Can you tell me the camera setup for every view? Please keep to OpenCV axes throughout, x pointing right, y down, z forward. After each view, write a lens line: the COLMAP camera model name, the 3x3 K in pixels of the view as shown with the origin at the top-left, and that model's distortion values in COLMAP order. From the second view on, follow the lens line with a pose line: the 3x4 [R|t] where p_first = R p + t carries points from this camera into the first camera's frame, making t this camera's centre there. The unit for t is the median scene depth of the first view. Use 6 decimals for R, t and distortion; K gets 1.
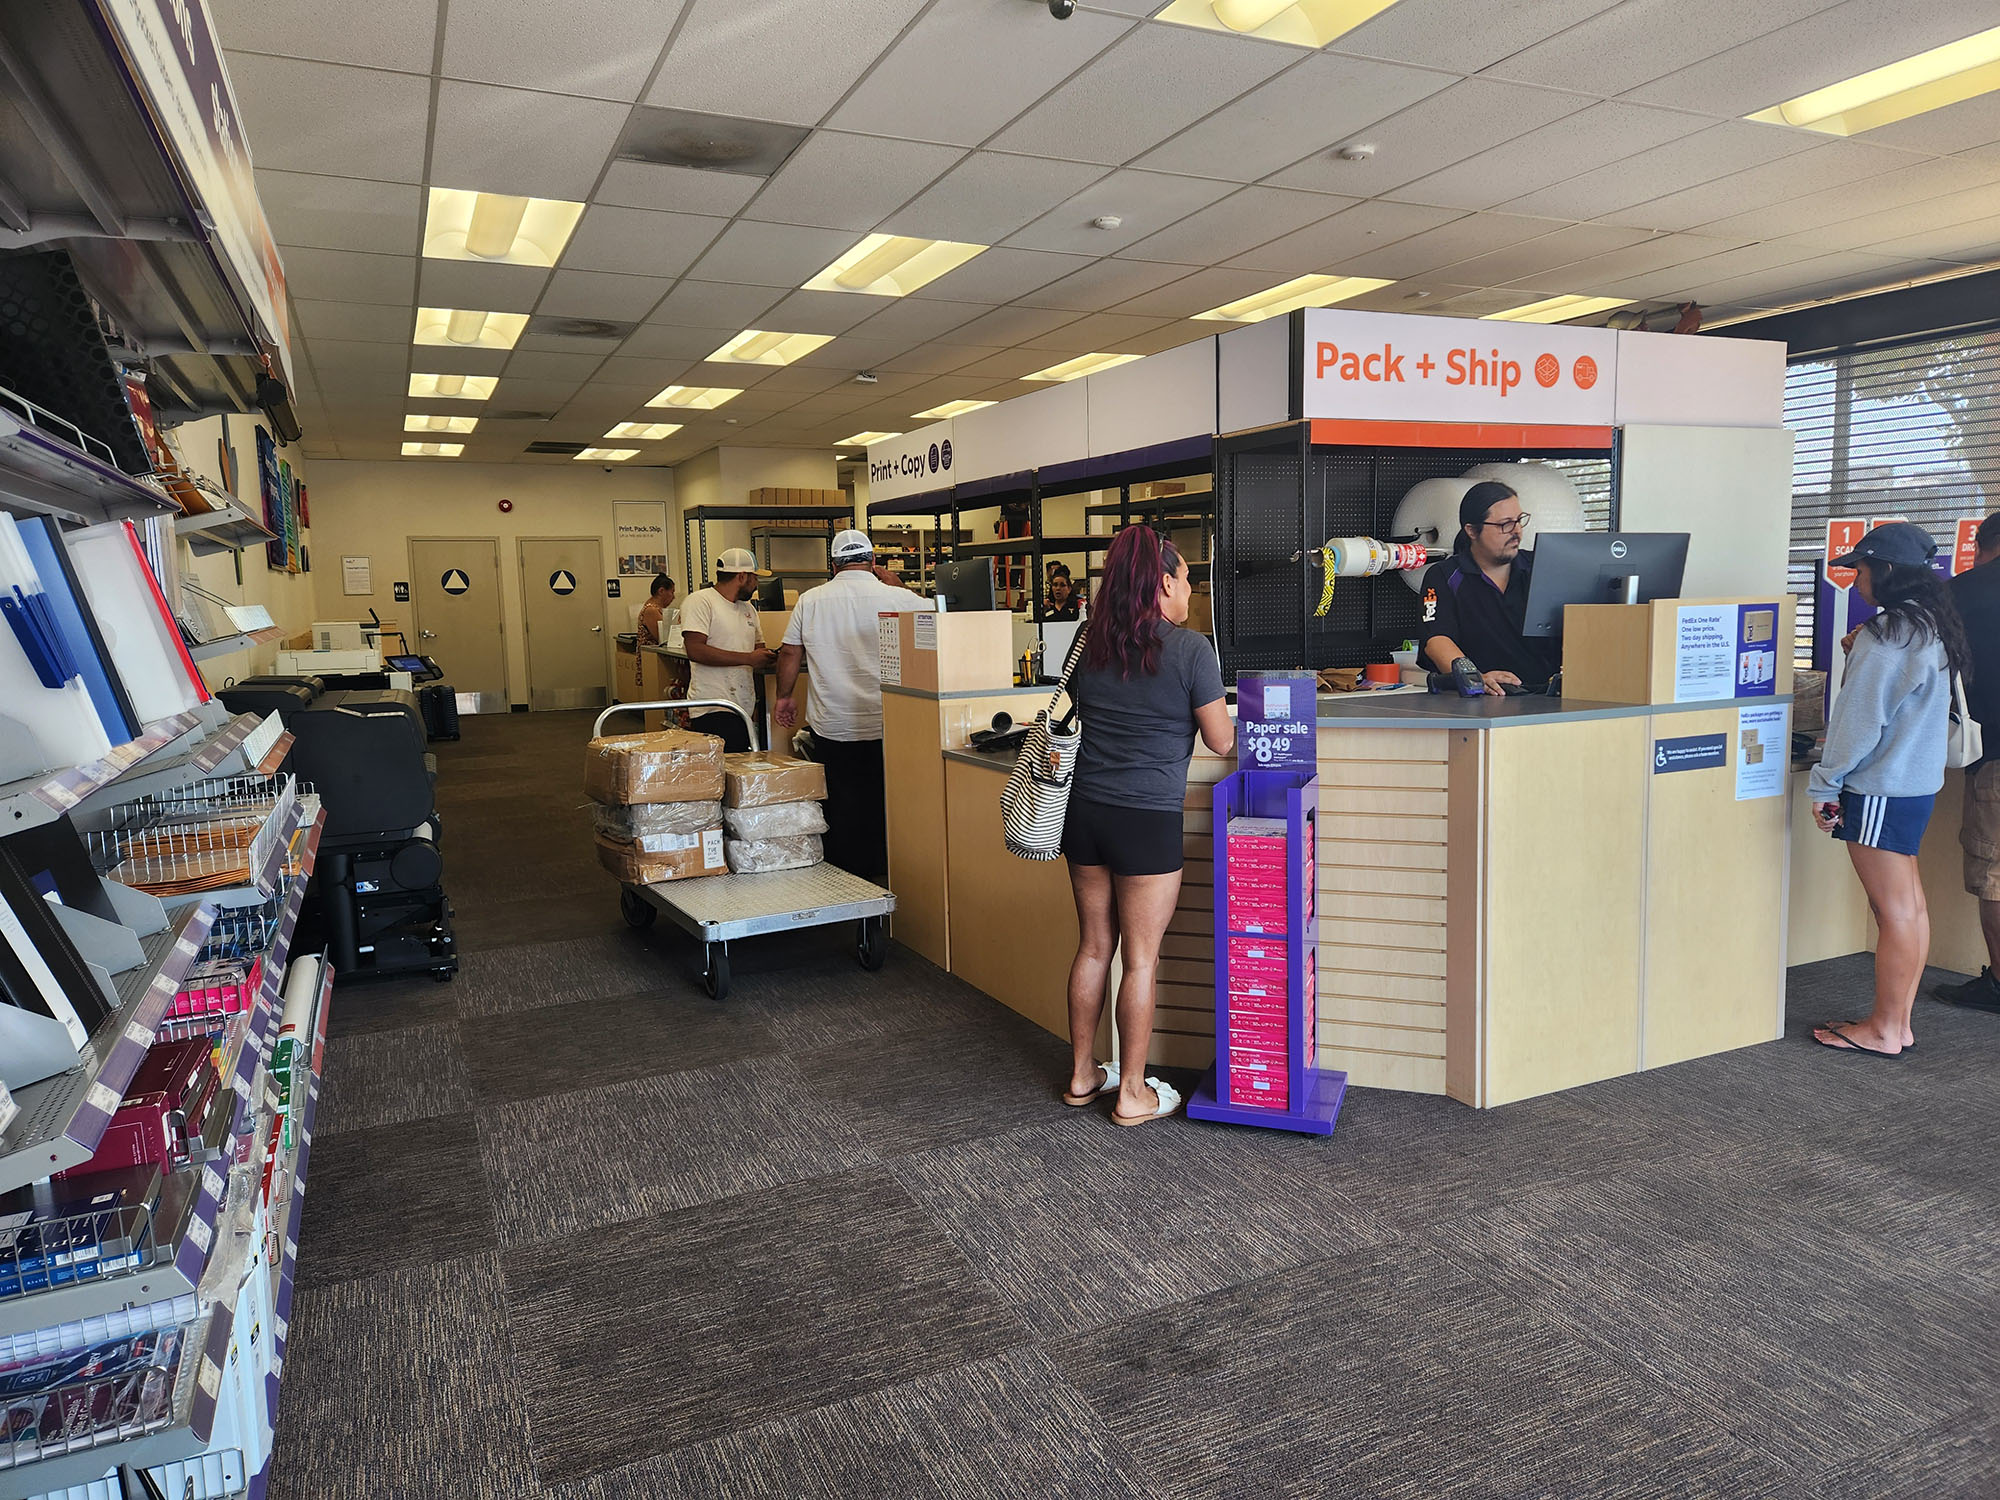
lens RADIAL K [[1330.2, 0, 1011.1], [0, 1330.2, 749.0], [0, 0, 1]] dist [0.085593, -0.082315]
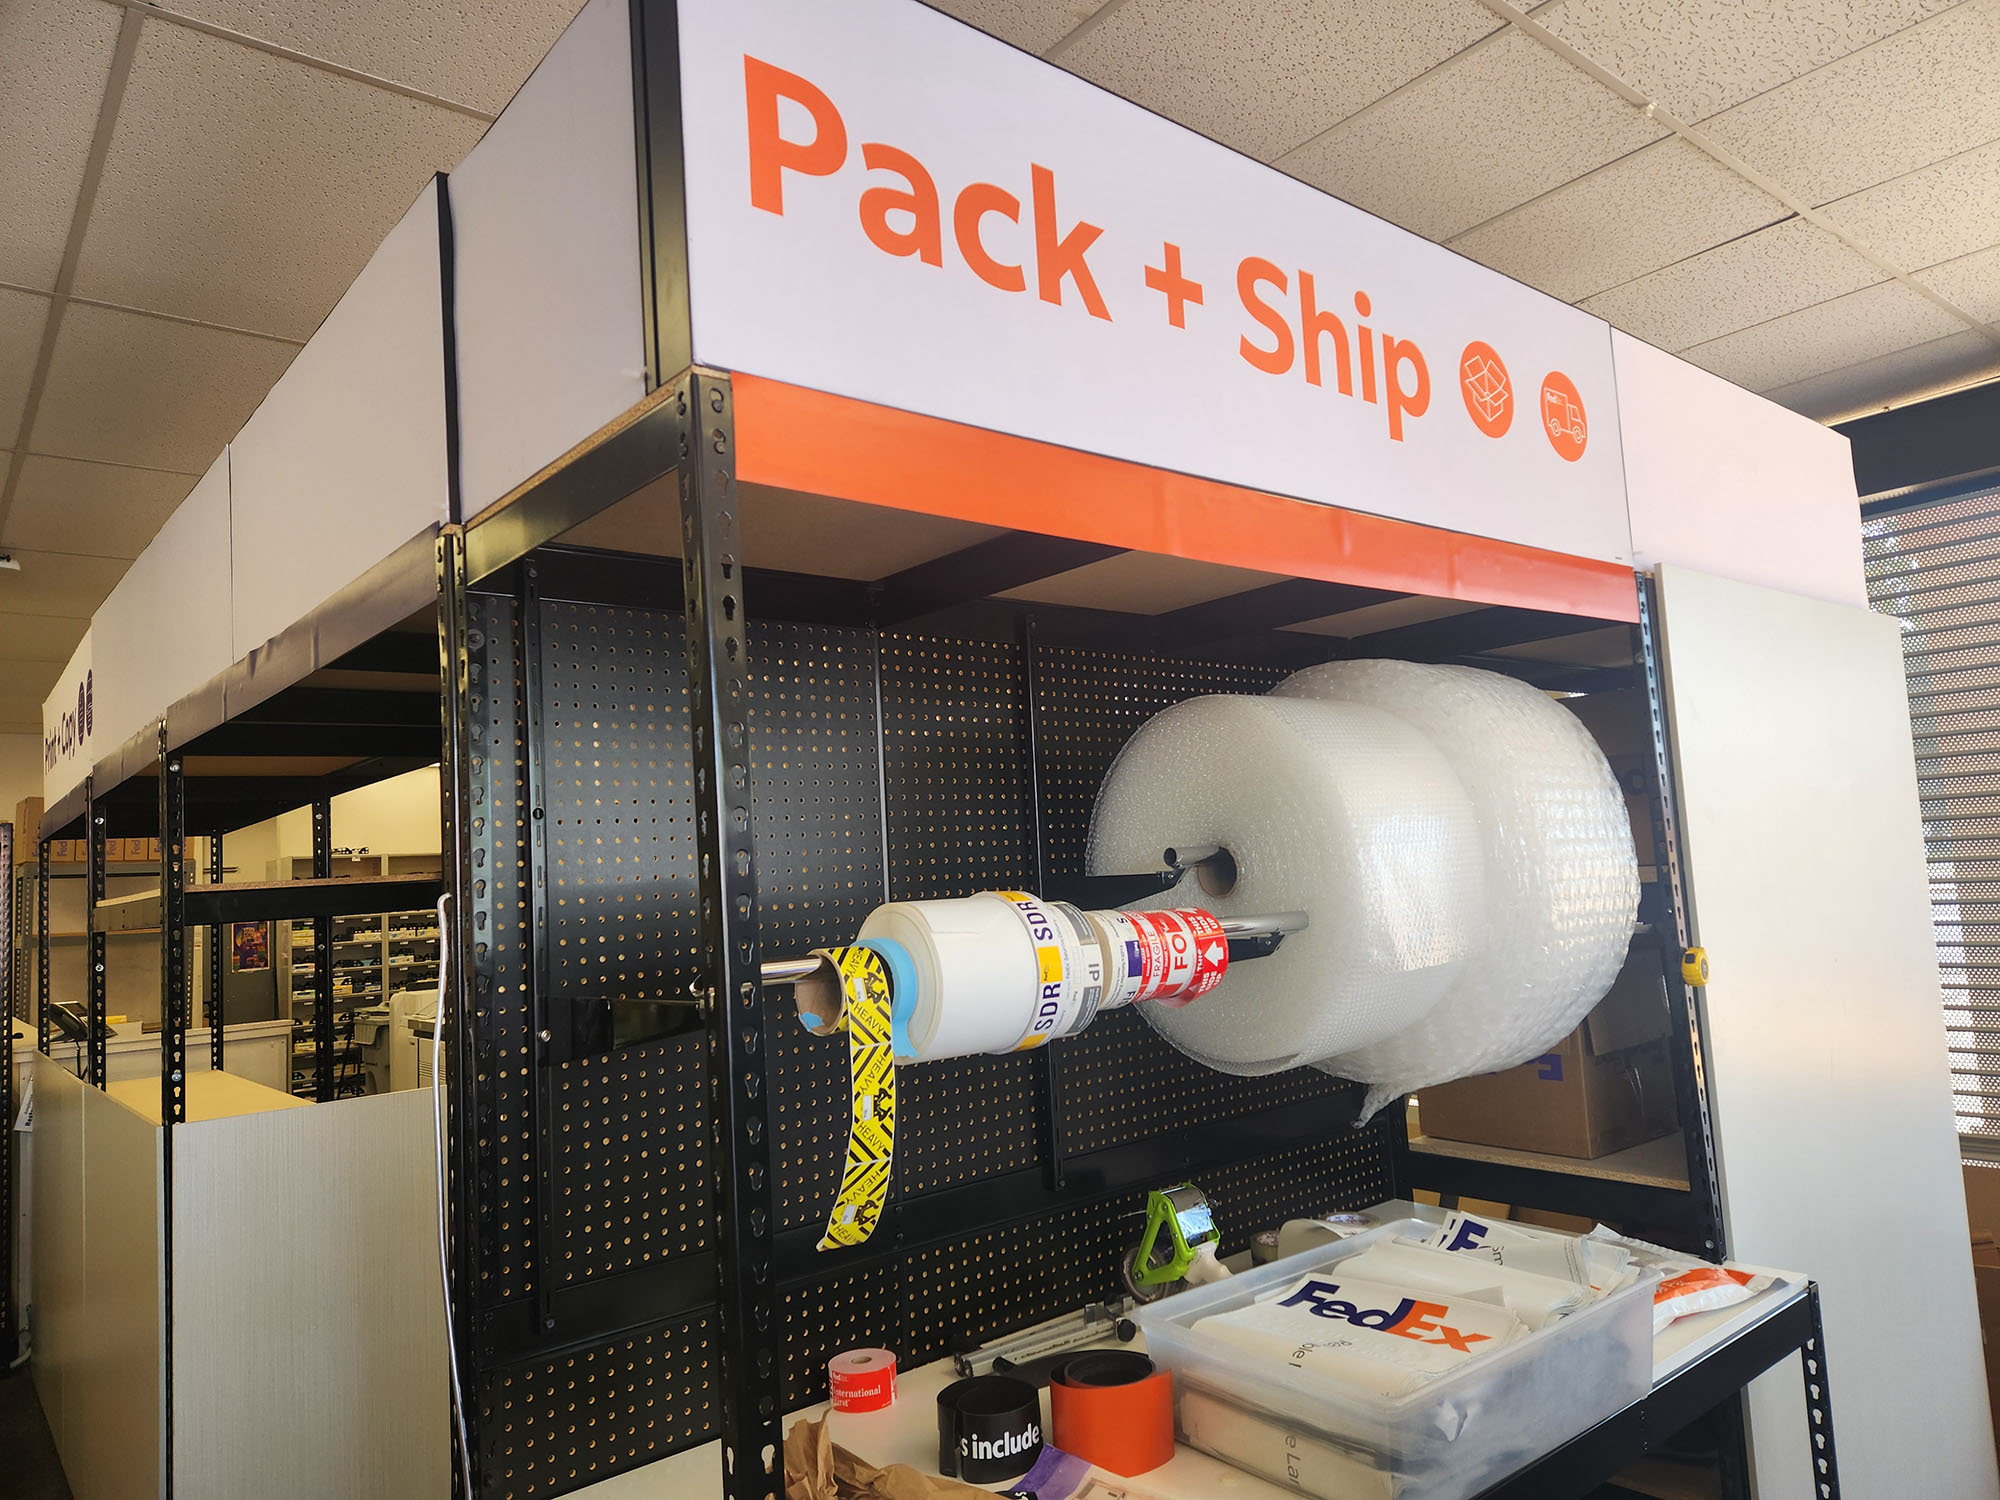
lens RADIAL K [[1330.2, 0, 1011.1], [0, 1330.2, 749.0], [0, 0, 1]] dist [0.085593, -0.082315]
pose [[0.967458, -0.007262, 0.252926, 0.201165], [0.064970, 0.973205, -0.220572, -0.129420], [-0.244547, 0.229826, 0.942007, 0.758347]]
